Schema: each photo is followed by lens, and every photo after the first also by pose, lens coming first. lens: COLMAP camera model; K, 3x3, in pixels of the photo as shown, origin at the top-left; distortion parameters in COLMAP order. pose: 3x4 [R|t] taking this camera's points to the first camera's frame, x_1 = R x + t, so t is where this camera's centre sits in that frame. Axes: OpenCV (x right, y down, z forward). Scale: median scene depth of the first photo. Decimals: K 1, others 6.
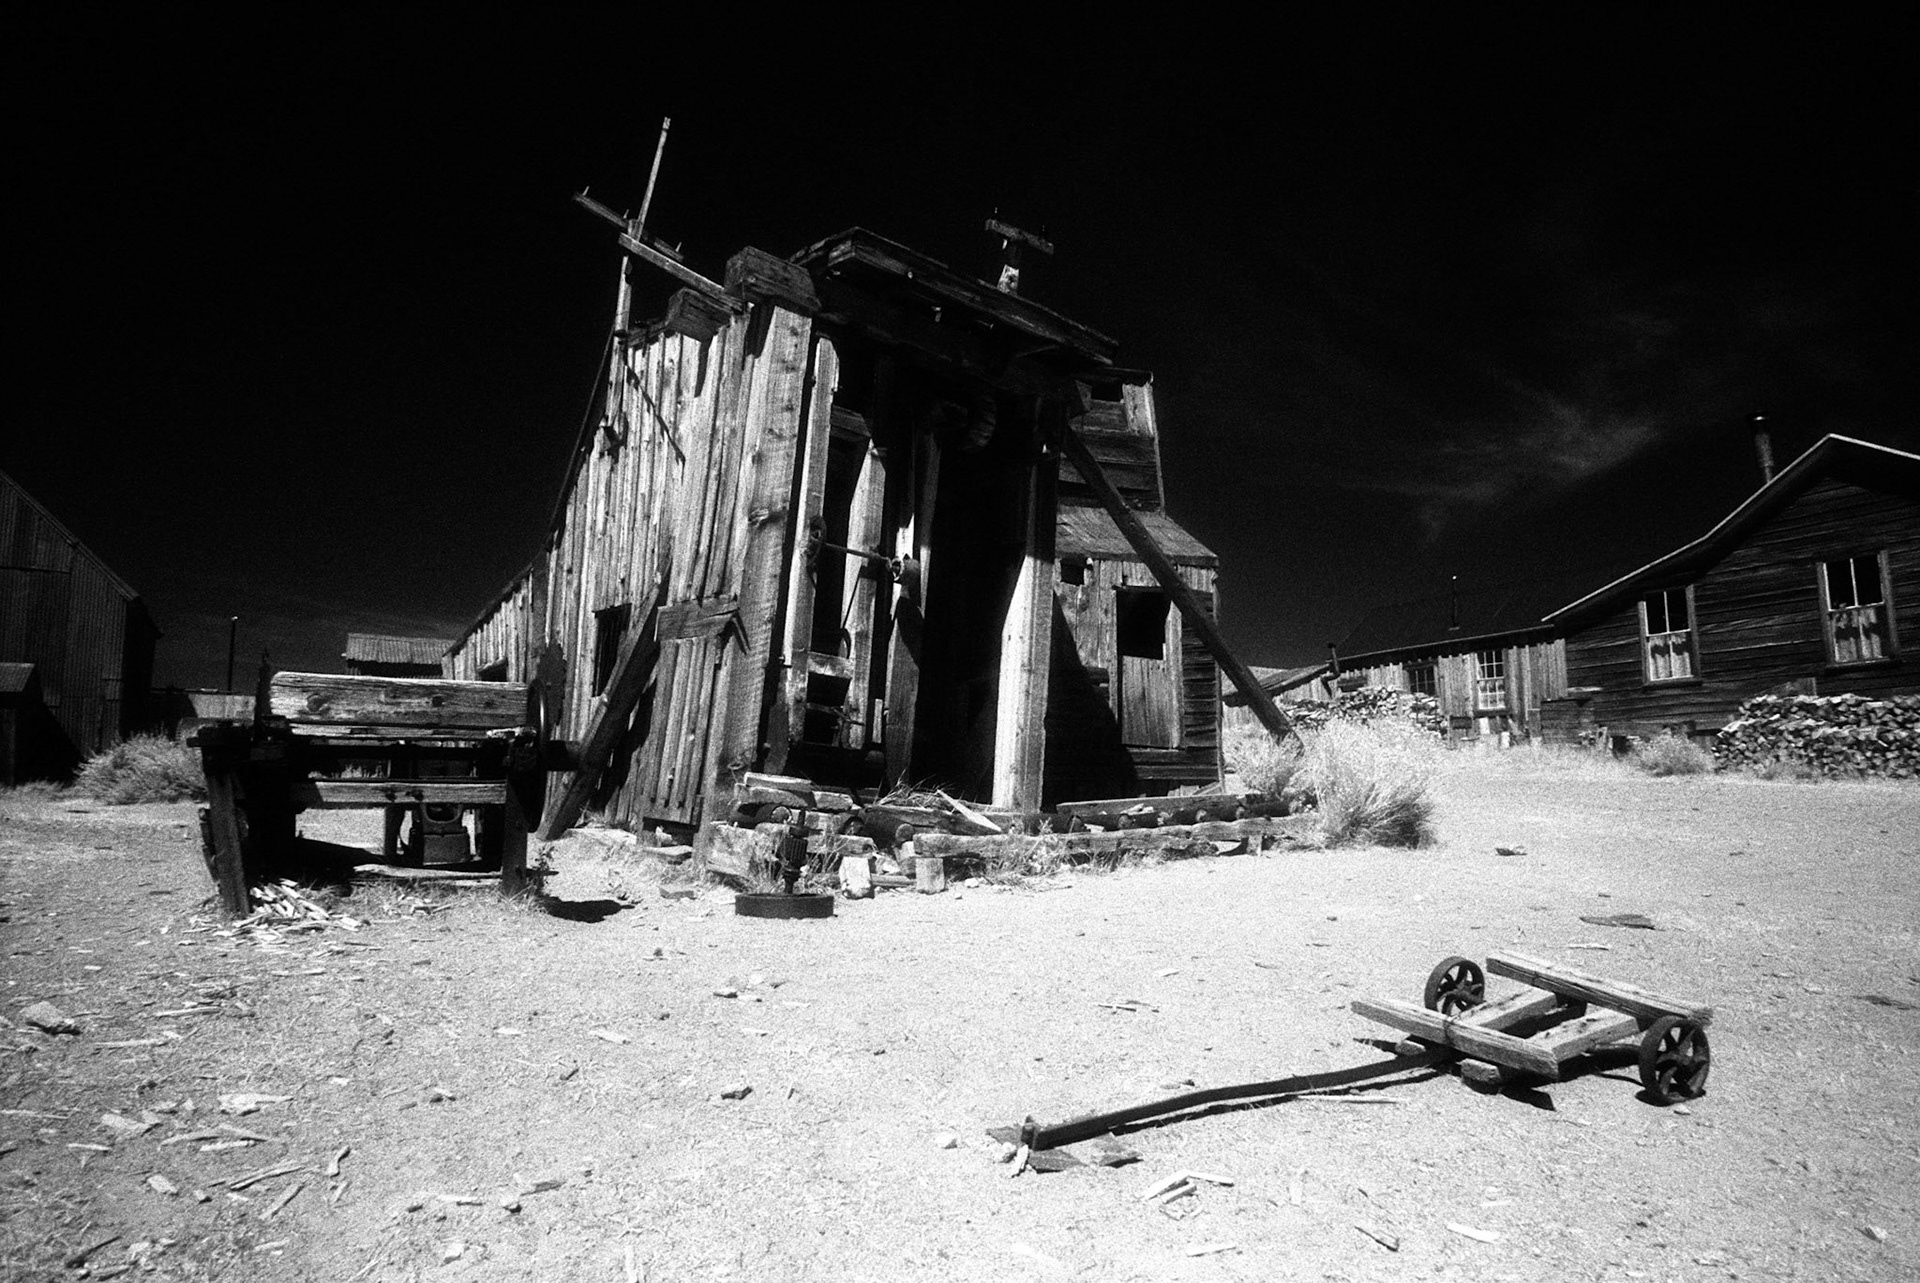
lens RADIAL K [[1363.9, 0, 954.0], [0, 1363.9, 636.5], [0, 0, 1]] dist [0.000680, 0.004132]
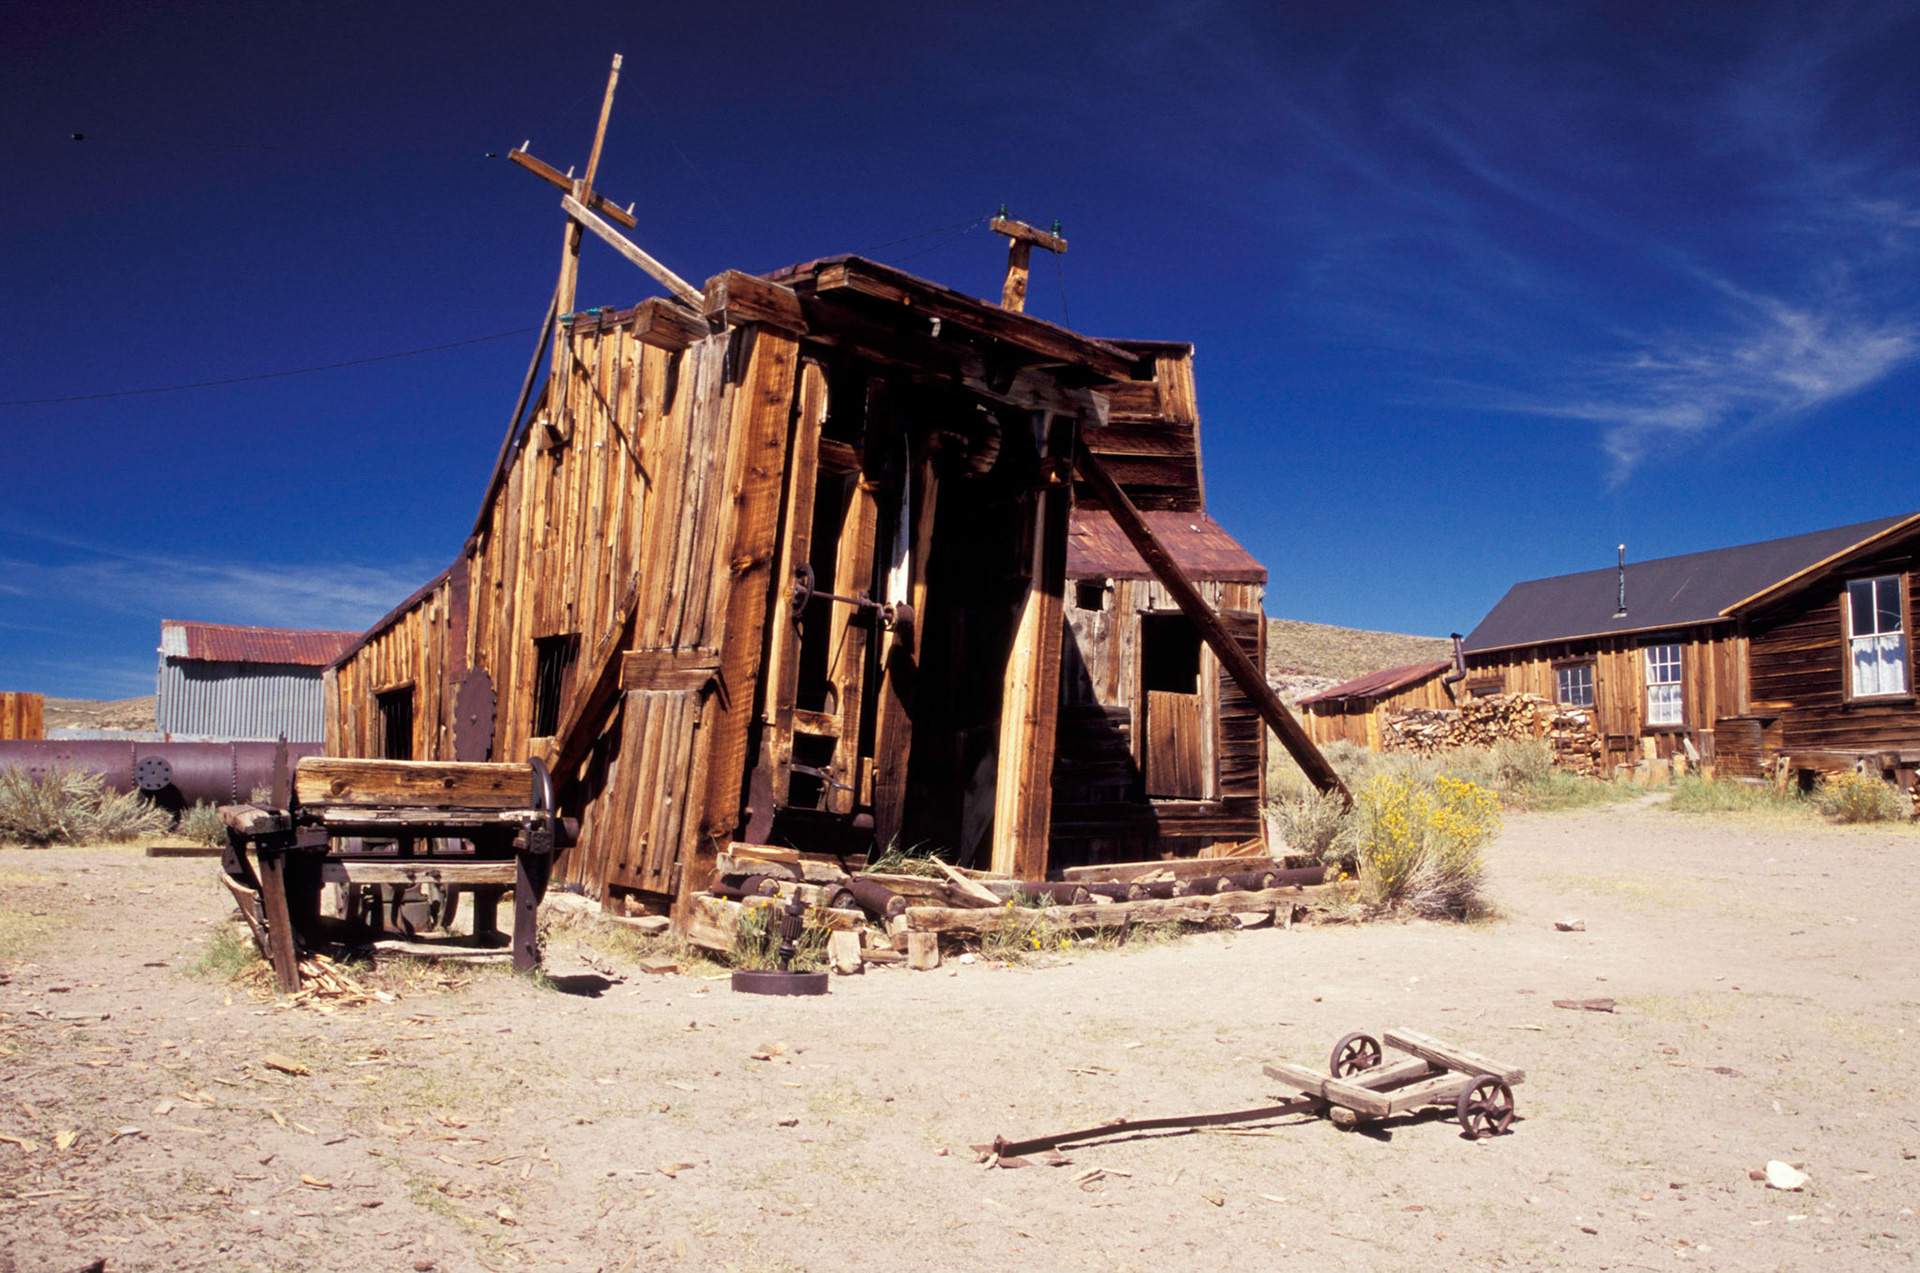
lens RADIAL K [[2099.3, 0, 964.5], [0, 2099.3, 638.5], [0, 0, 1]] dist [0.009075, -0.005816]
pose [[0.999936, 0.009300, 0.006441, -0.000051], [-0.009529, 0.999286, 0.036567, -0.082957], [-0.006097, -0.036626, 0.999310, -0.392058]]
